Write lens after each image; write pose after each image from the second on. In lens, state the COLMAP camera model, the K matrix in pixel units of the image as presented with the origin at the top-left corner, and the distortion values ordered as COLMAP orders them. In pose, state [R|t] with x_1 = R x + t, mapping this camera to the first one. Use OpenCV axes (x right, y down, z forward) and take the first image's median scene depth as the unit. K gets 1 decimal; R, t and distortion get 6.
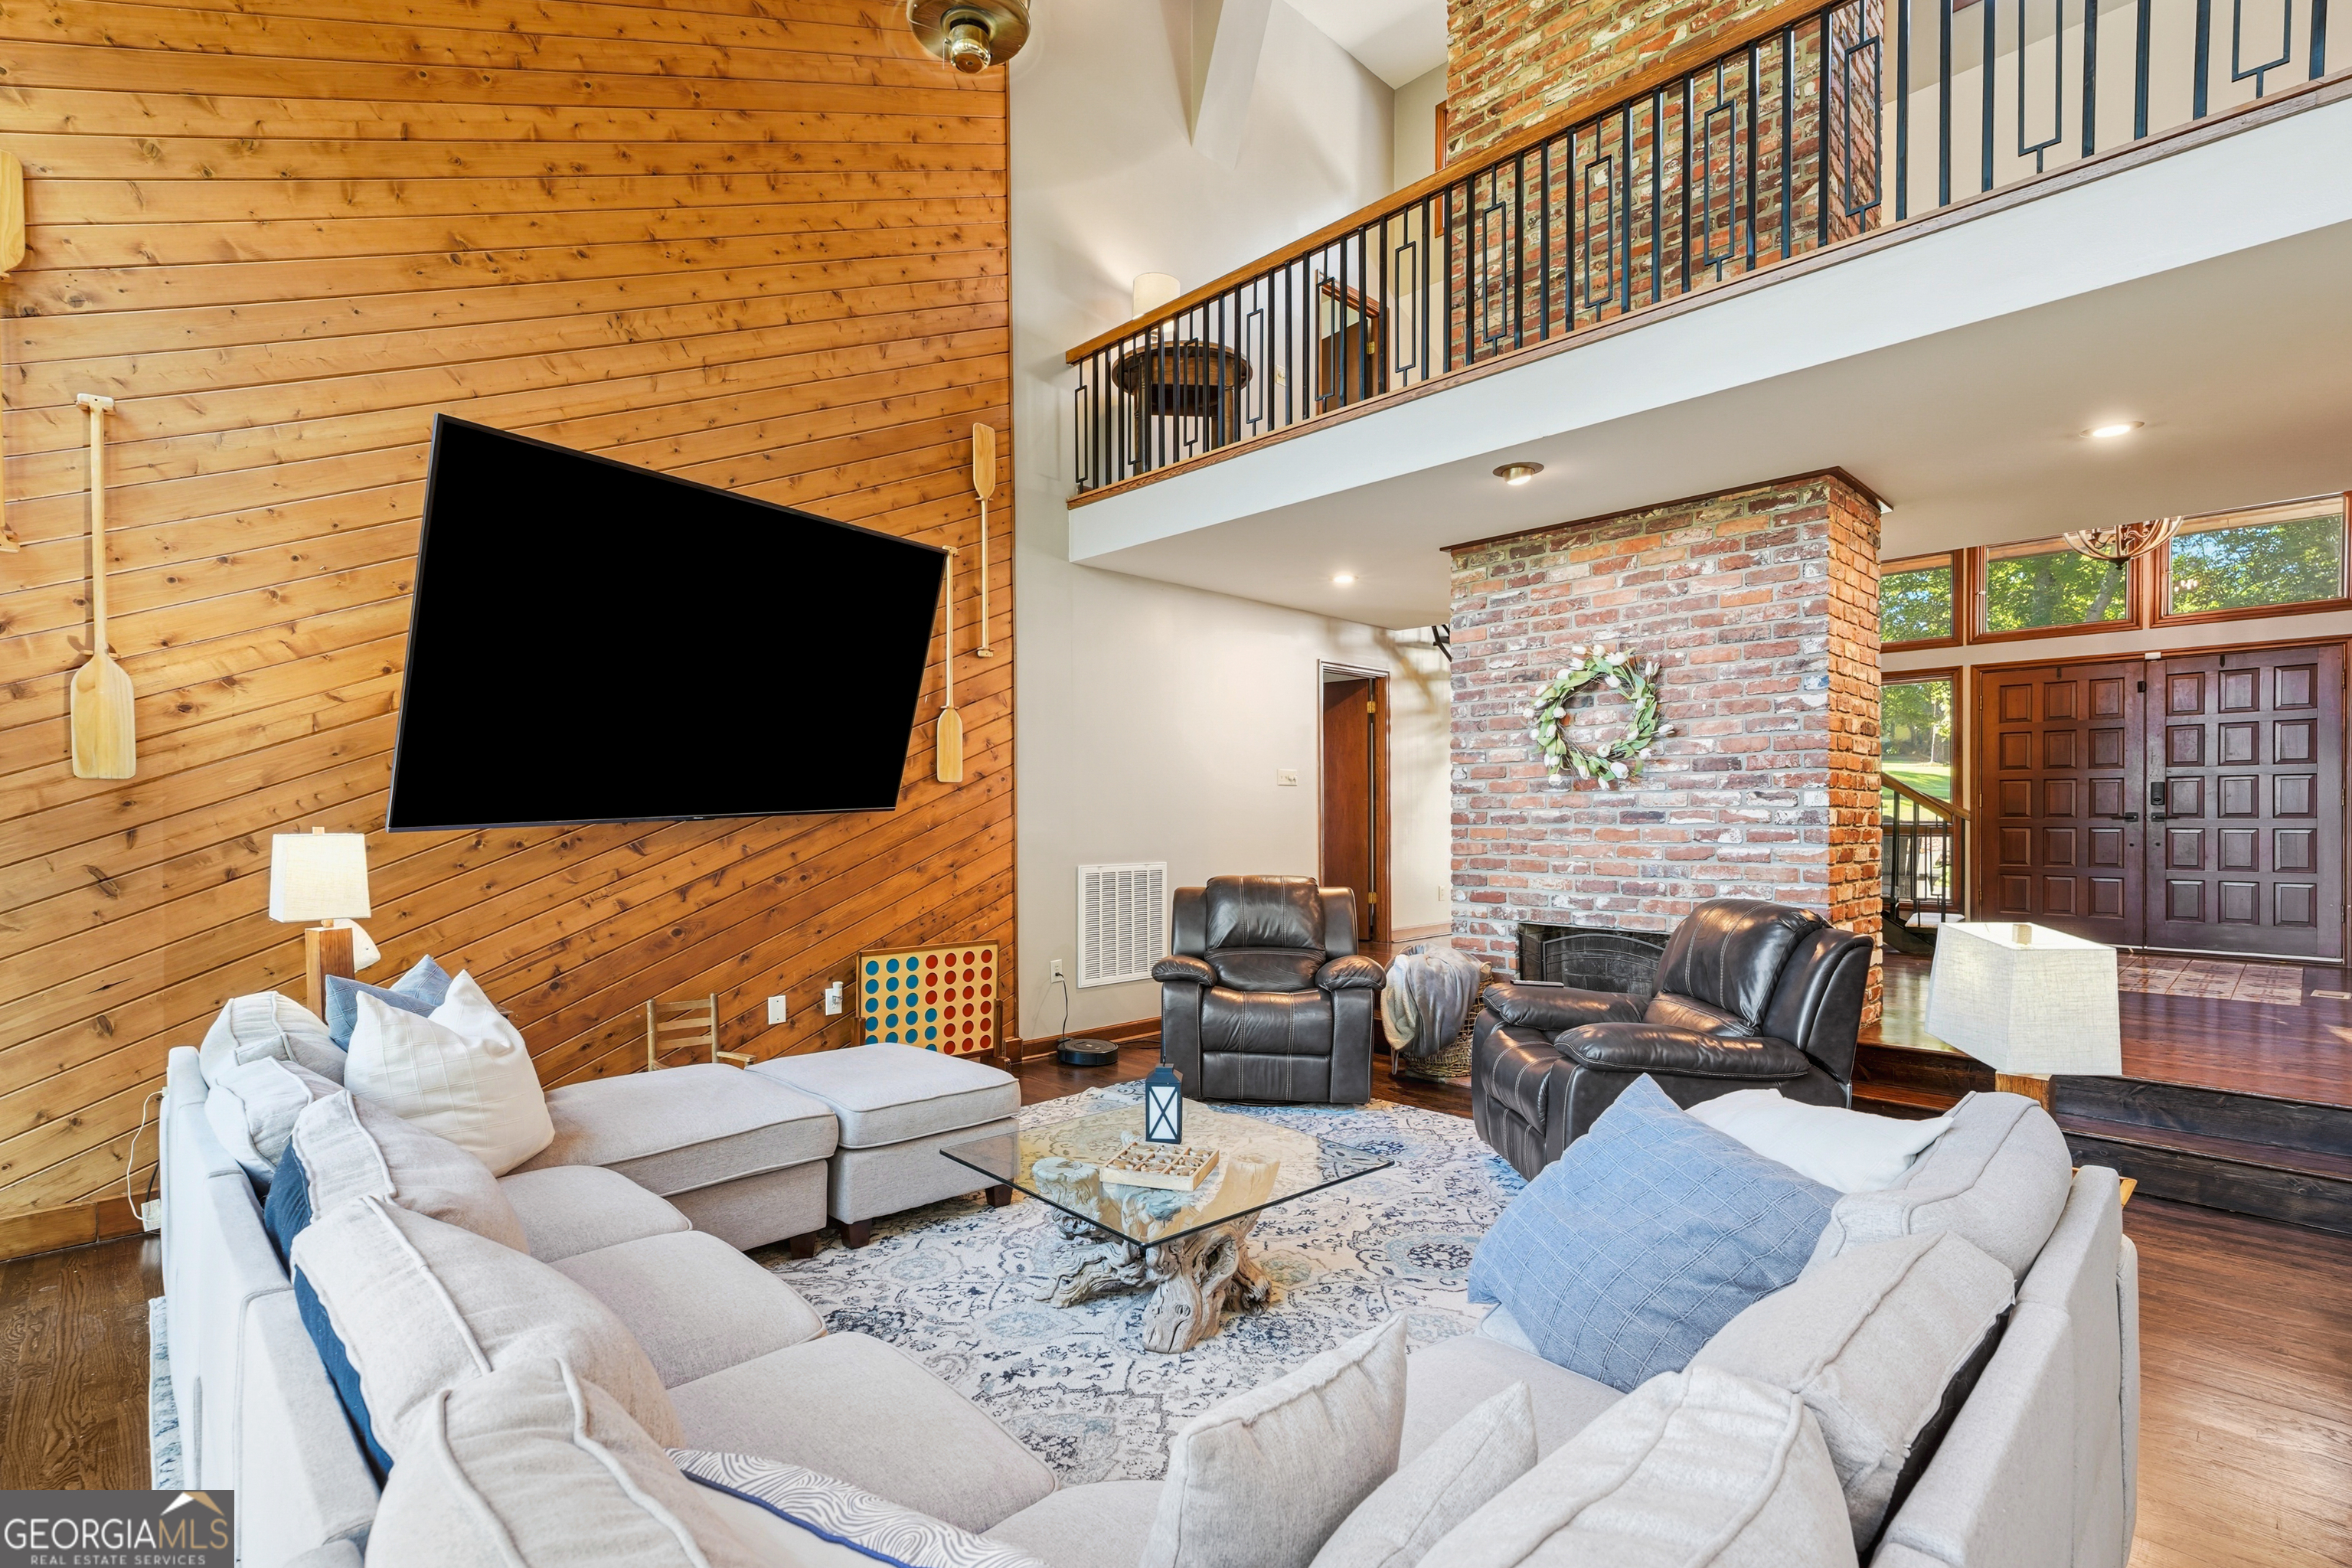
lens RADIAL K [[1099.7, 0, 1145.8], [0, 1099.7, 817.0], [0, 0, 1]] dist [0.011295, -0.000251]
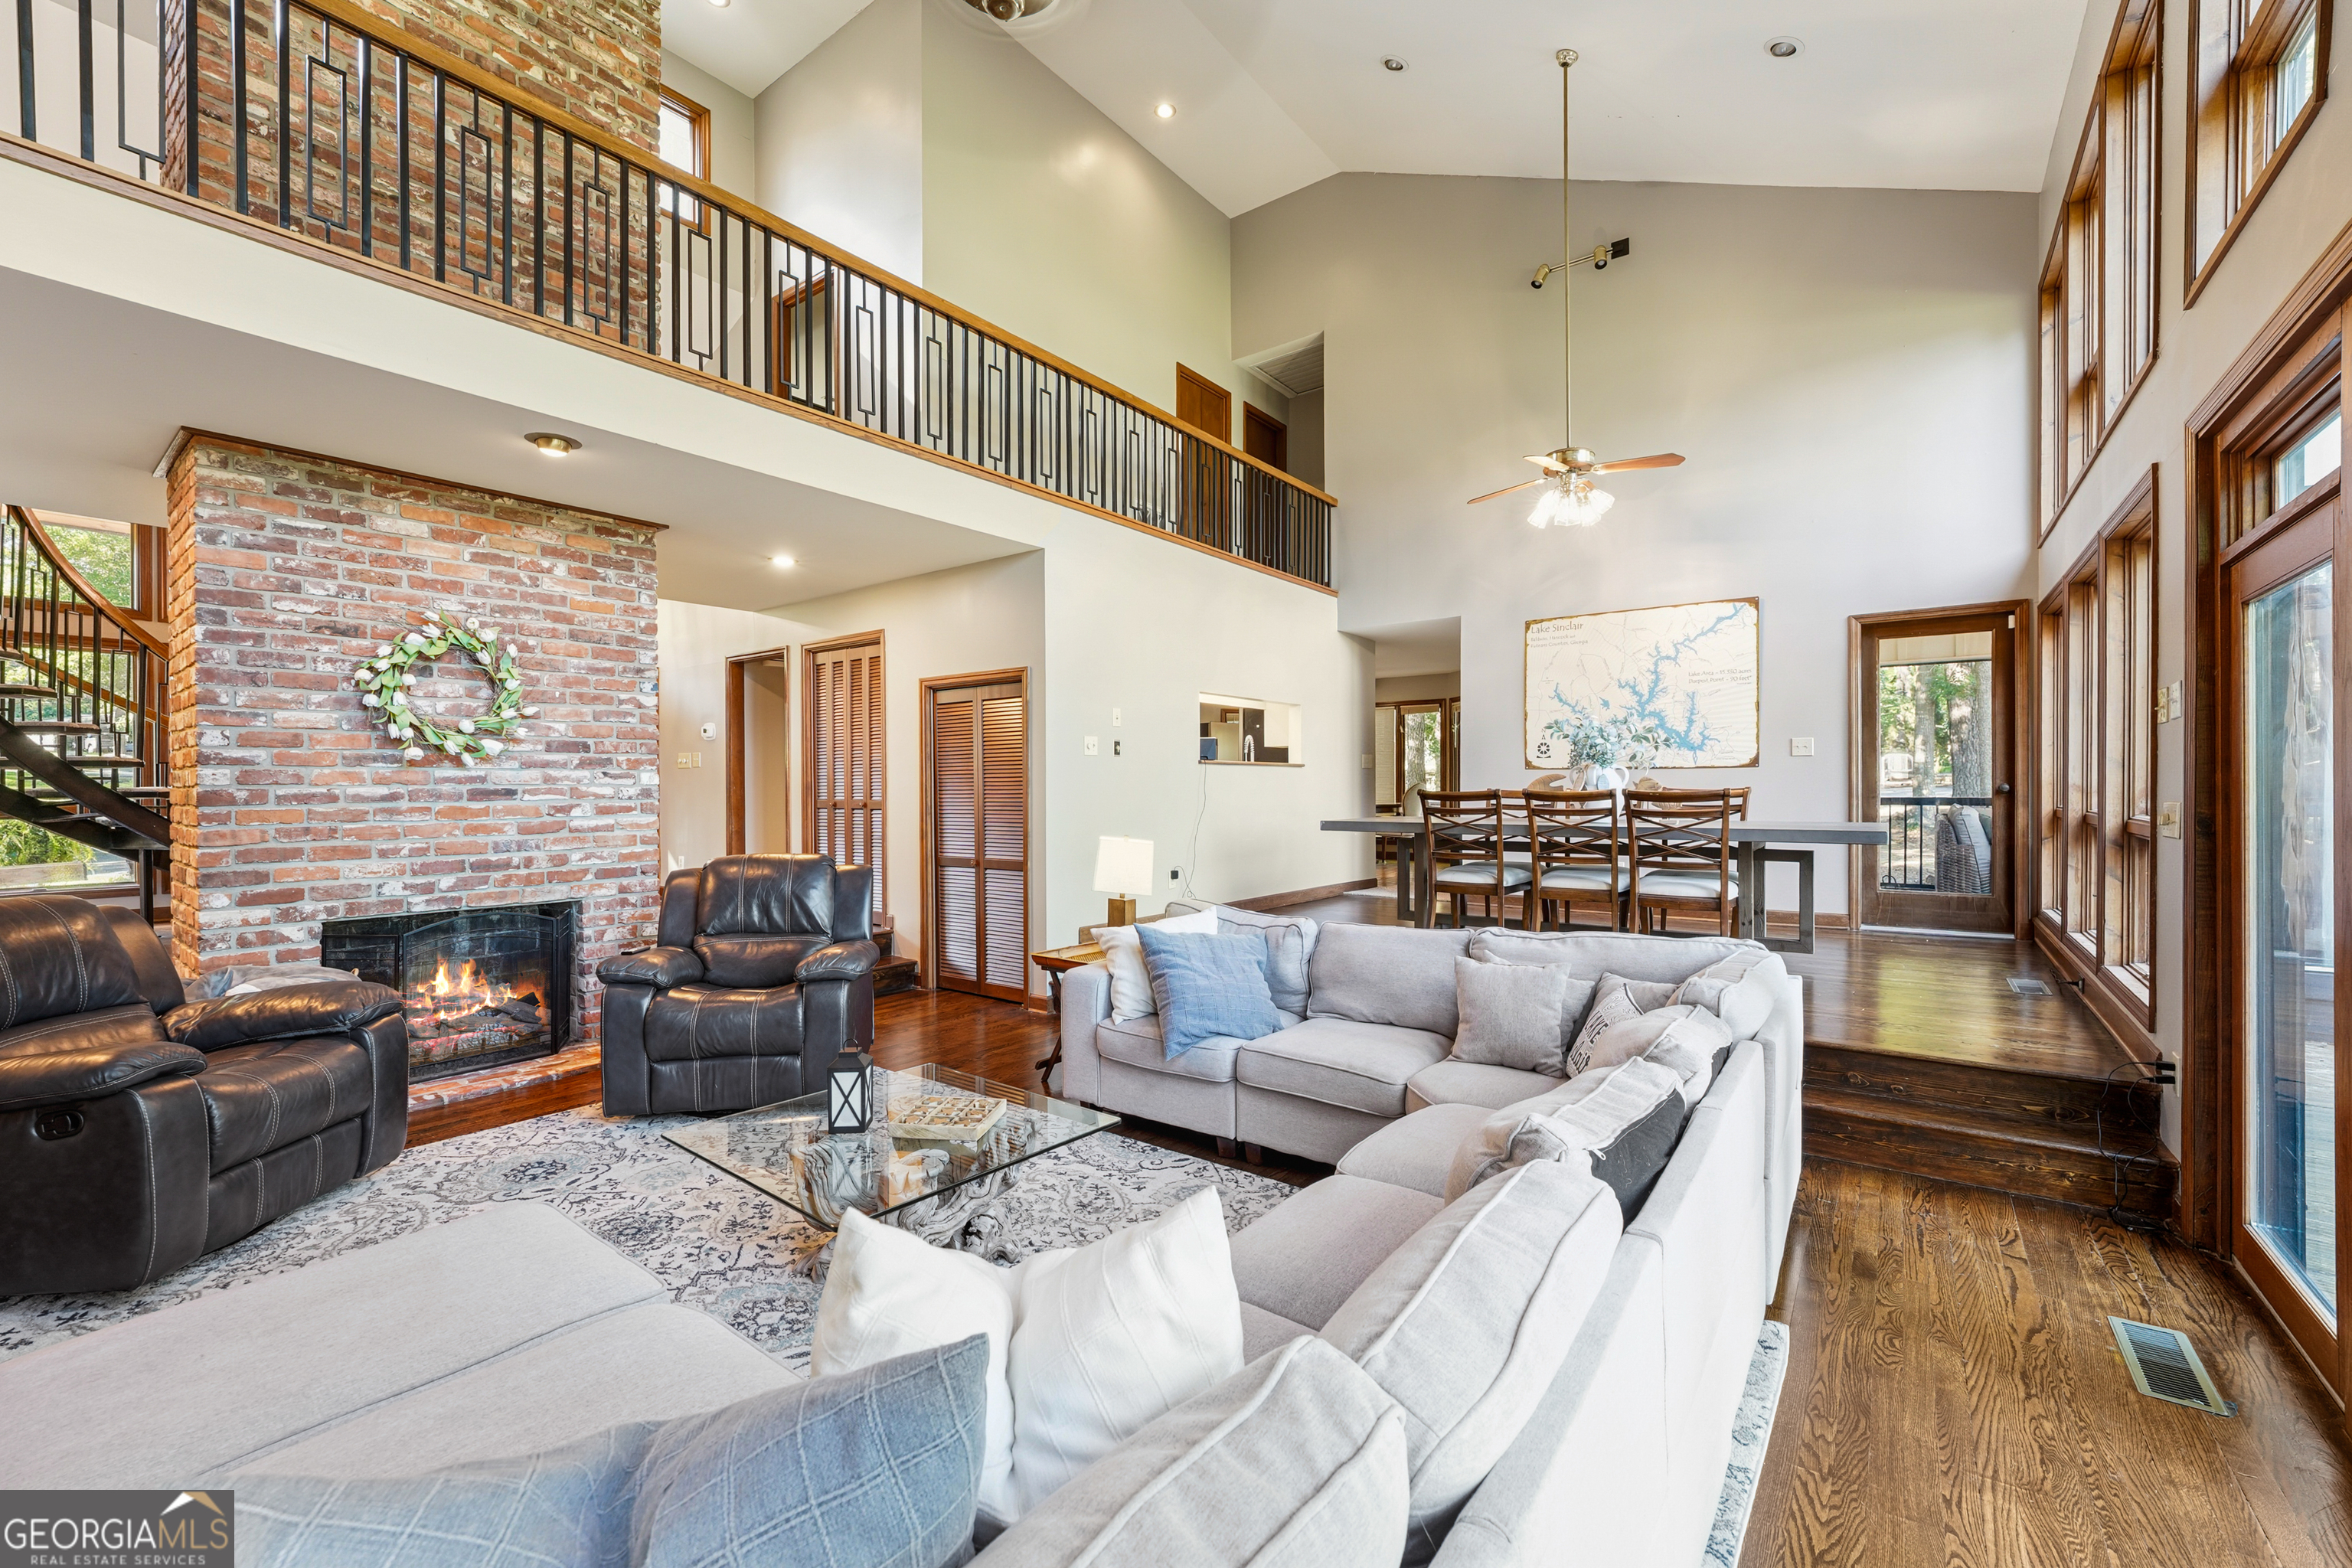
lens RADIAL K [[962.5, 0, 1161.4], [0, 962.5, 797.7], [0, 0, 1]] dist [-0.024713, 0.008295]
pose [[-0.160435, -0.006782, 0.987023, -0.528010], [0.008487, 0.999930, 0.008250, 0.001391], [-0.987010, 0.009701, -0.160367, 0.544031]]
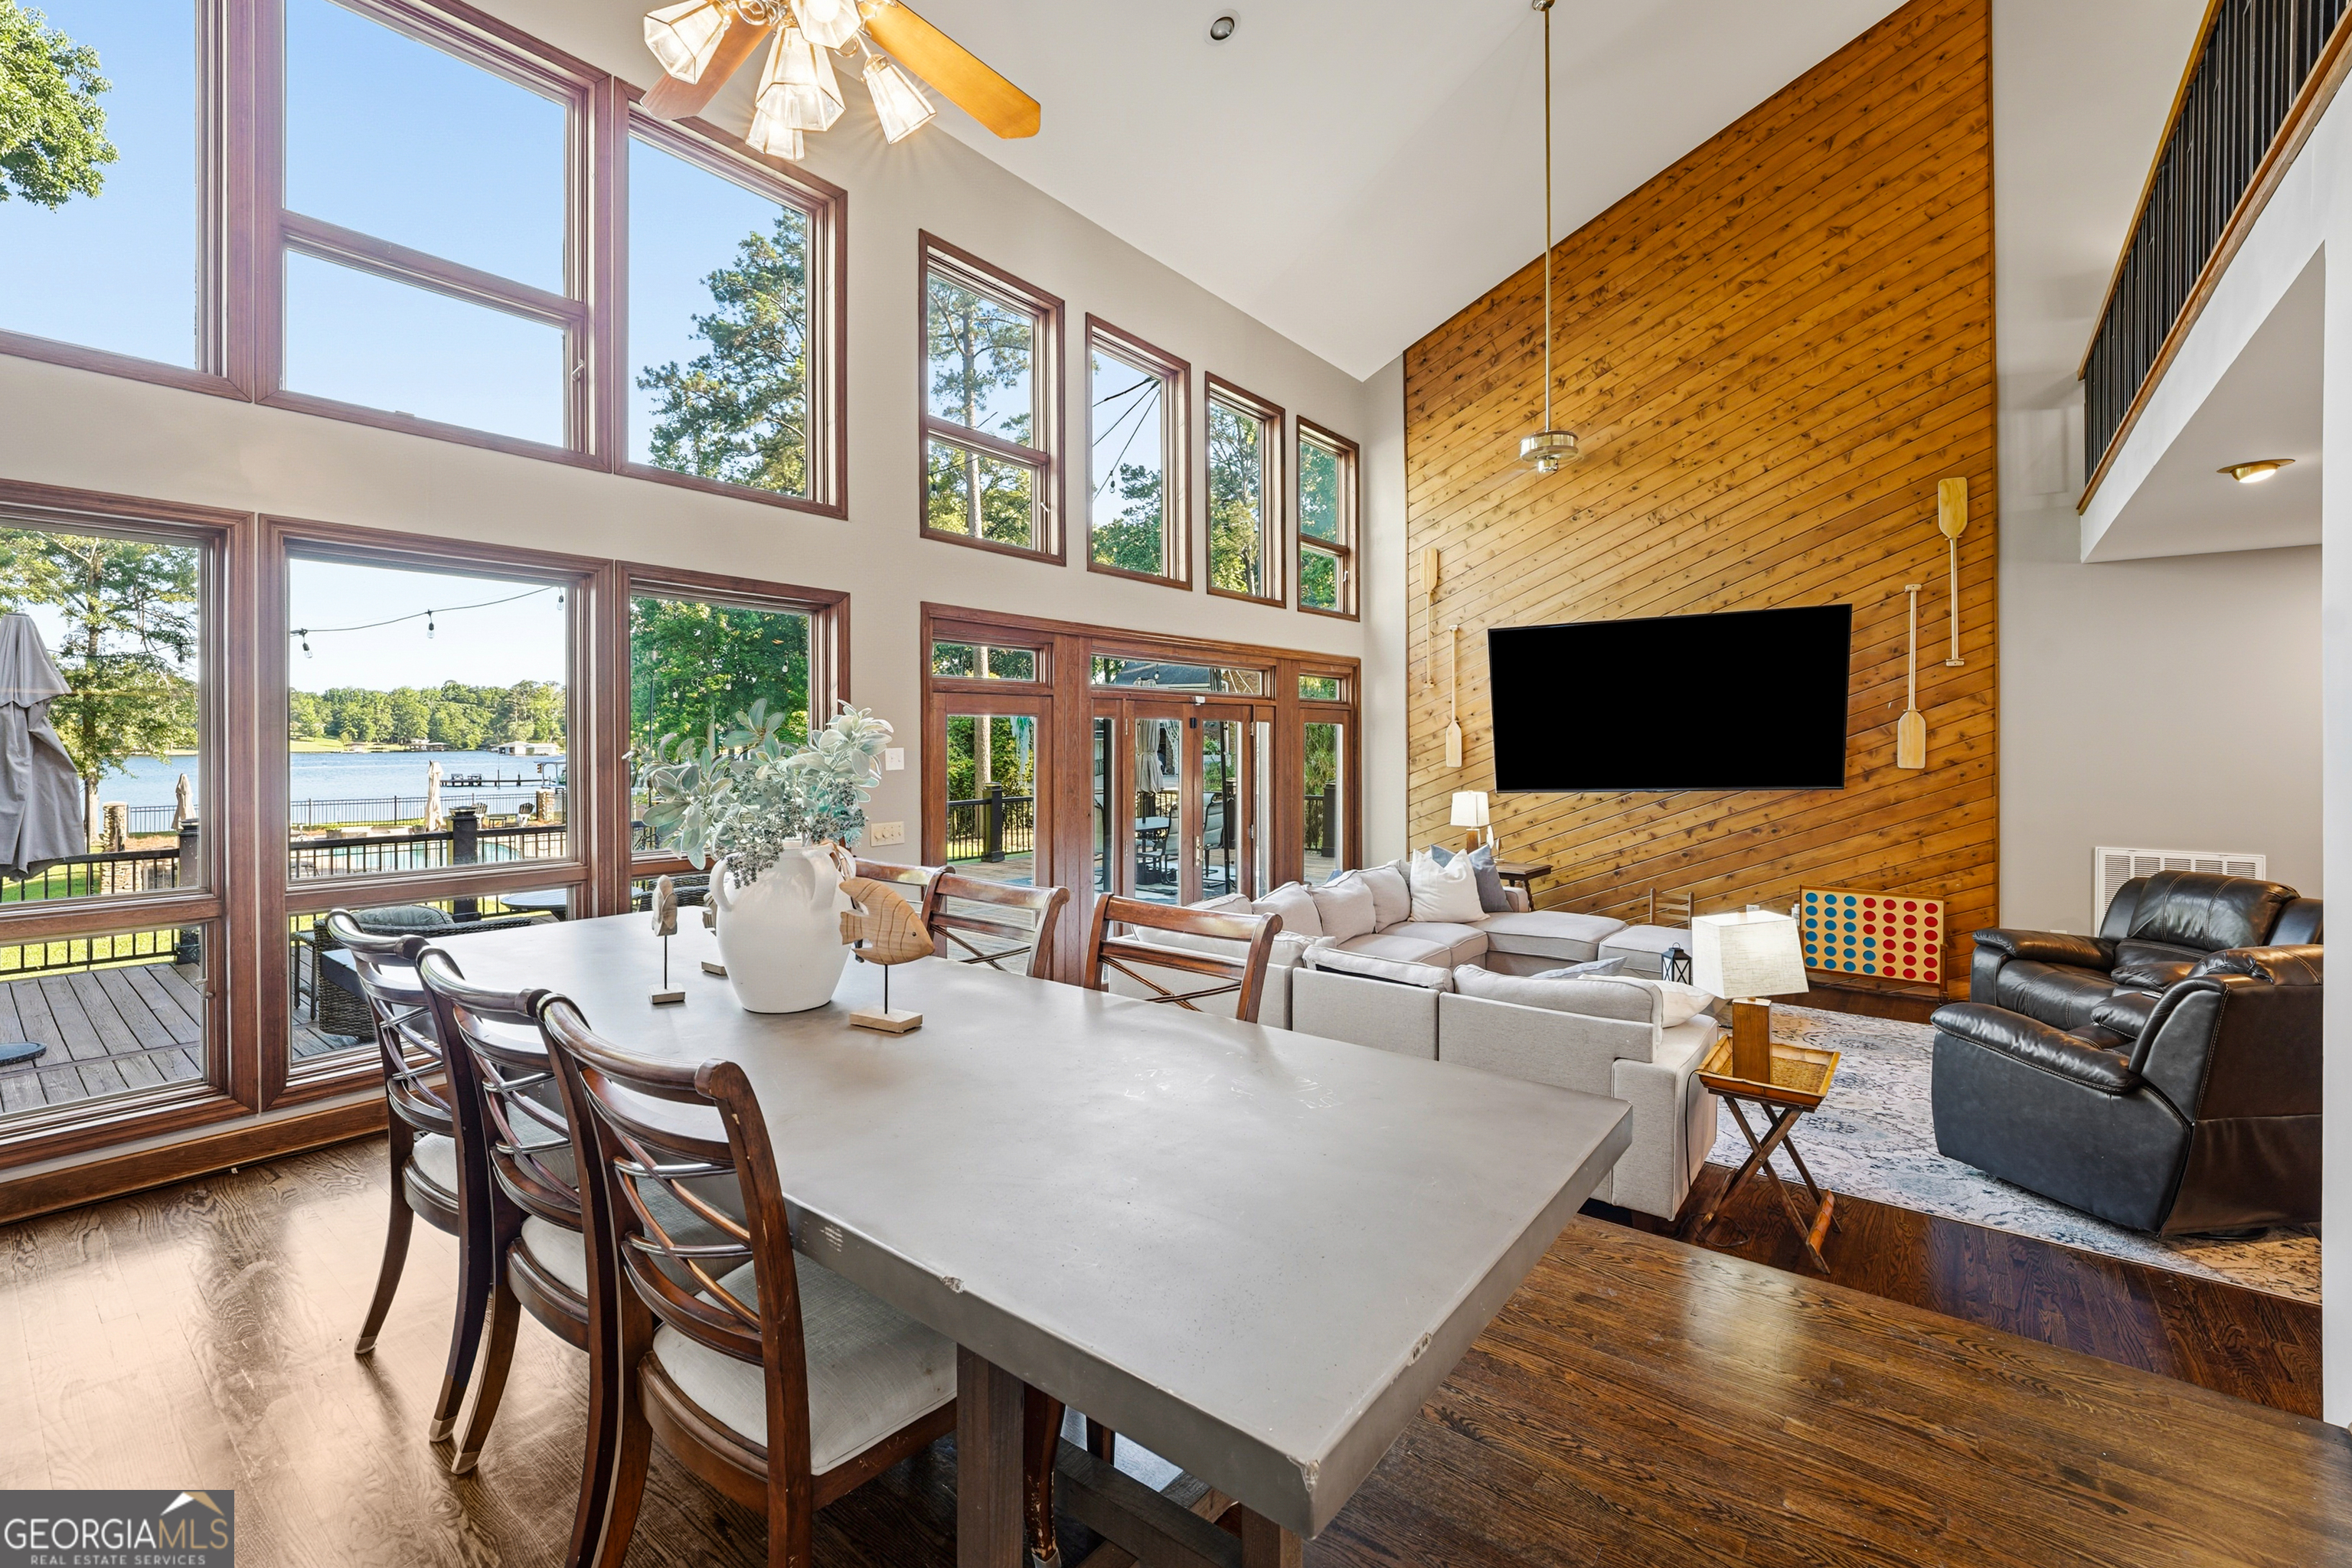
lens RADIAL K [[1001.4, 0, 1146.7], [0, 1001.4, 741.8], [0, 0, 1]] dist [-0.008964, 0.000332]
pose [[0.132765, 0.004057, -0.991139, 0.945810], [-0.004361, 0.999984, 0.003509, -0.069649], [0.991138, 0.003857, 0.132781, -0.042730]]
